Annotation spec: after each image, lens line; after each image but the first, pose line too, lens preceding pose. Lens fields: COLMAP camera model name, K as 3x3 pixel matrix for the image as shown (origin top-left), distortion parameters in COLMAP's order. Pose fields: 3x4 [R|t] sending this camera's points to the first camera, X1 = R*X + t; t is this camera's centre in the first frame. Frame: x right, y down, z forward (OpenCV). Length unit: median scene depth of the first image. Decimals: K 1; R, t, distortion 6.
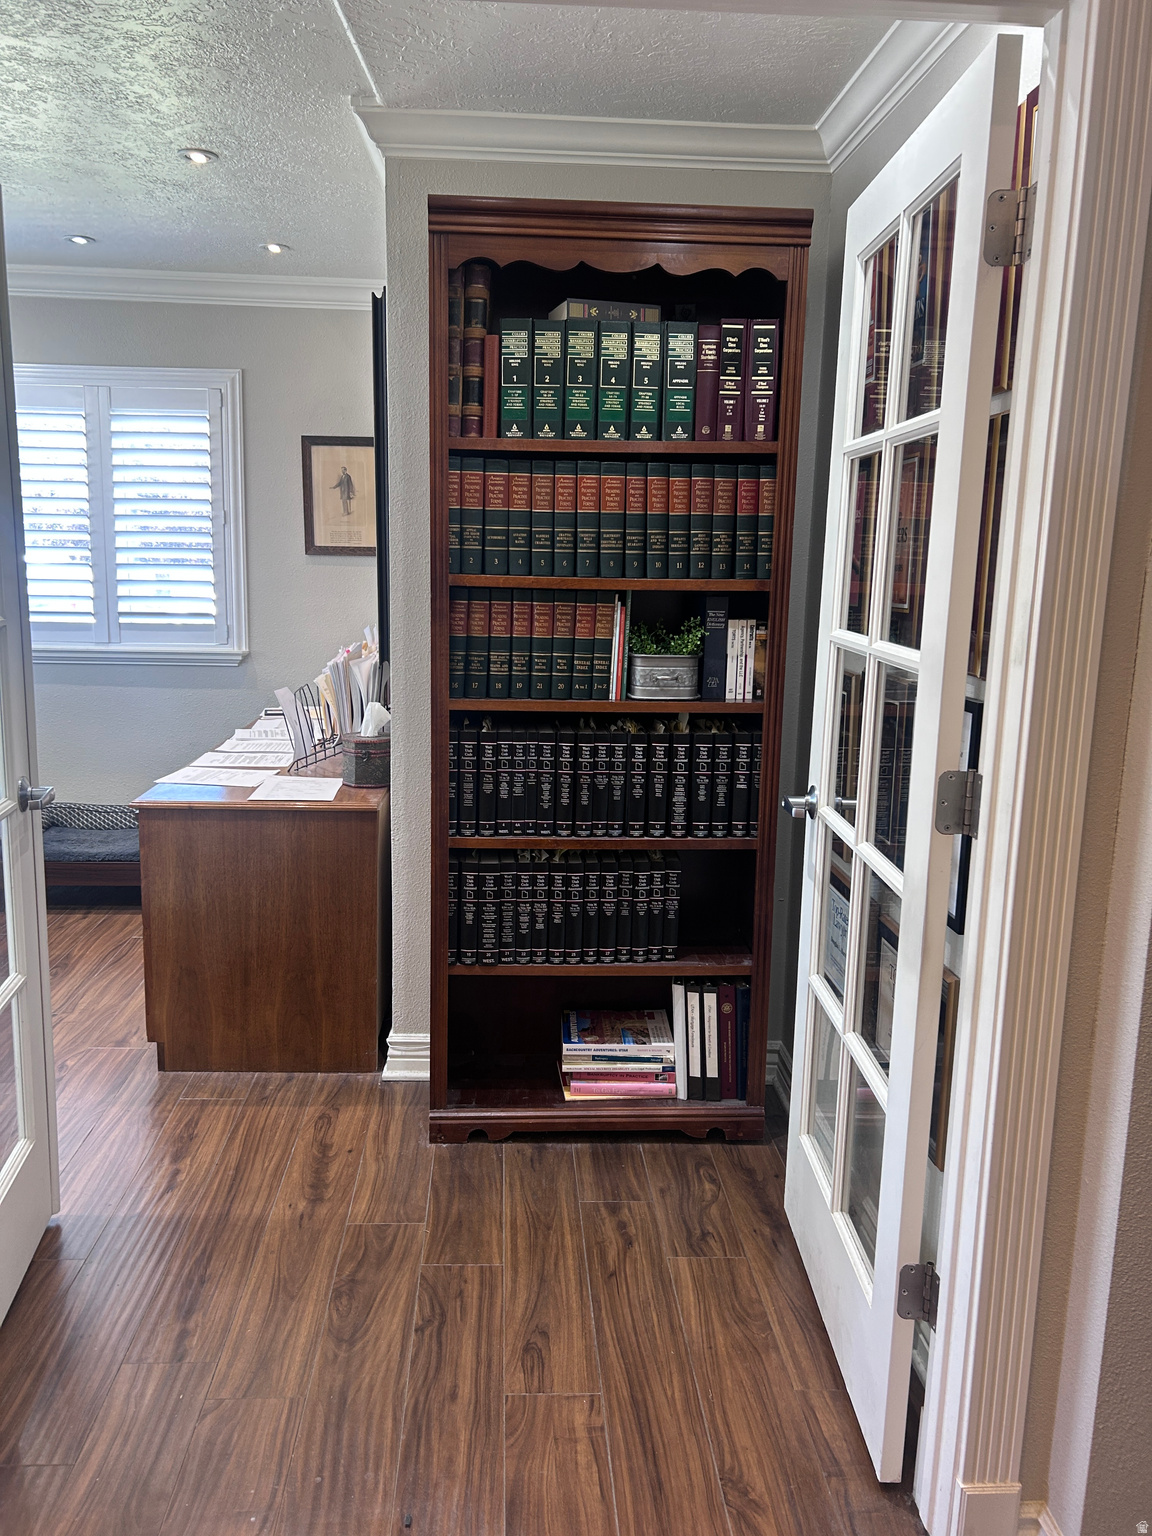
lens RADIAL K [[1175.8, 0, 573.8], [0, 1175.8, 761.9], [0, 0, 1]] dist [0.013307, -0.000590]
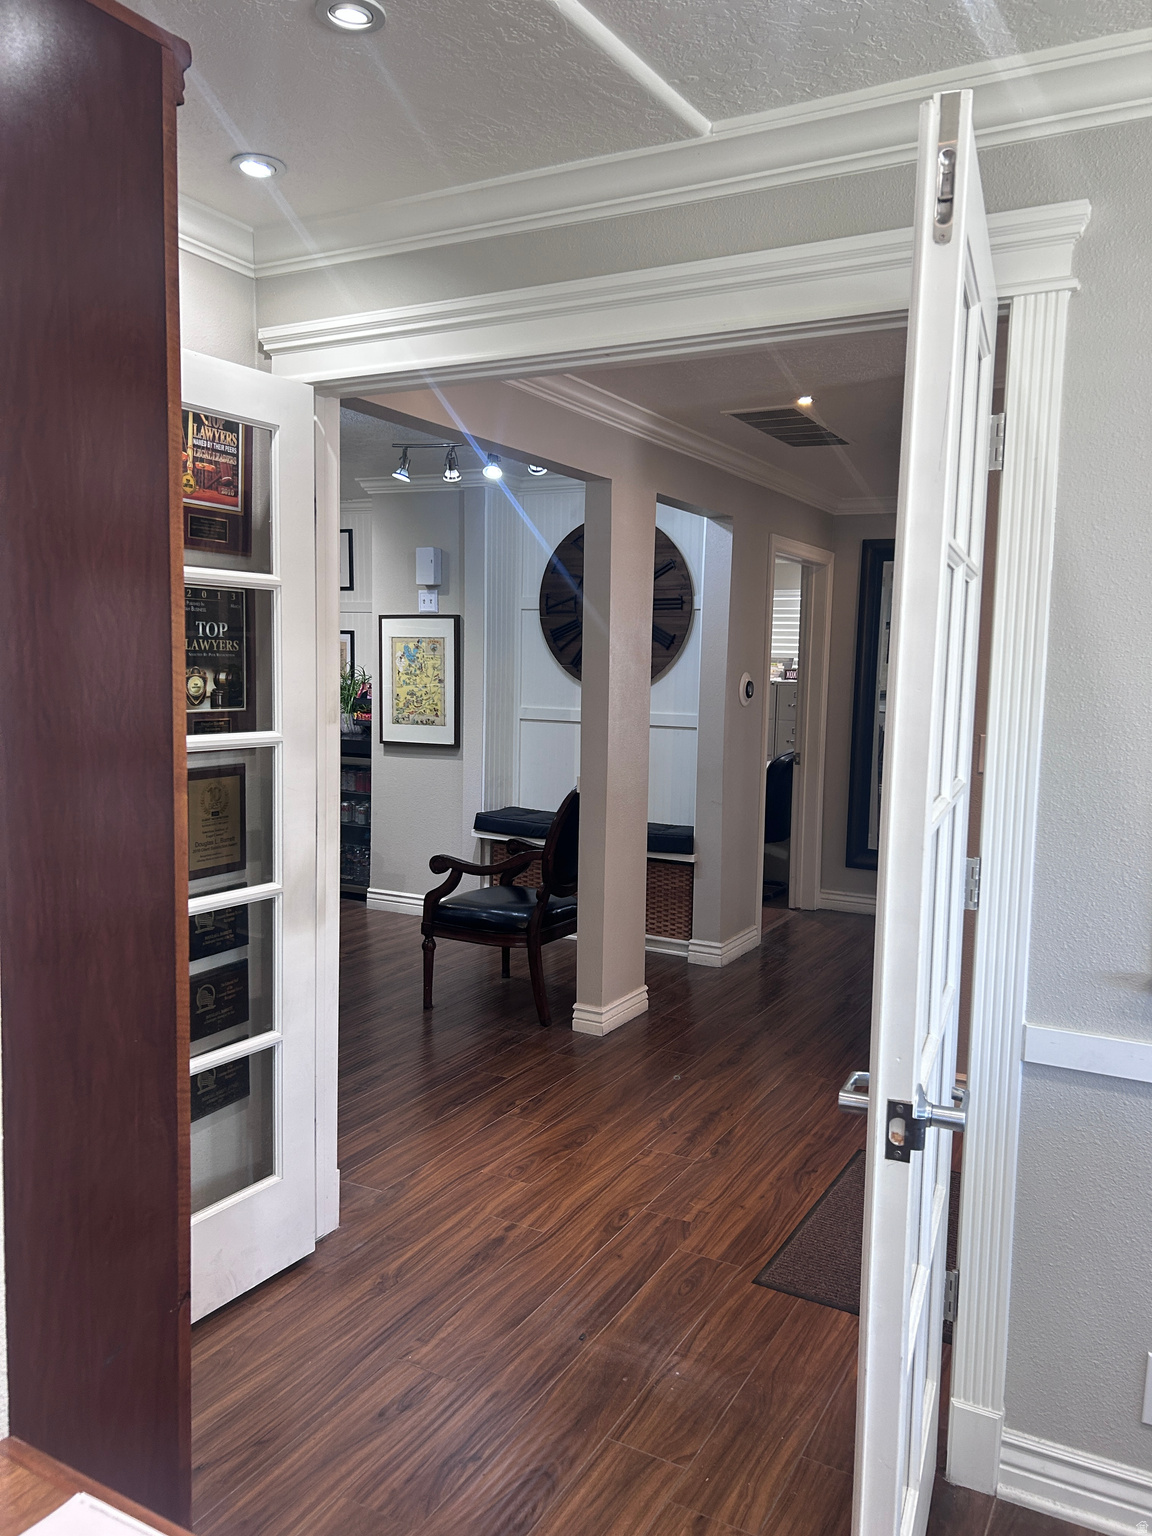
lens RADIAL K [[1175.8, 0, 576.3], [0, 1175.8, 772.1], [0, 0, 1]] dist [0.013307, -0.000590]
pose [[-0.845252, -0.085033, 0.527559, -0.348723], [0.065422, 0.963364, 0.260095, -0.168007], [-0.530348, 0.254360, -0.808722, 0.830694]]
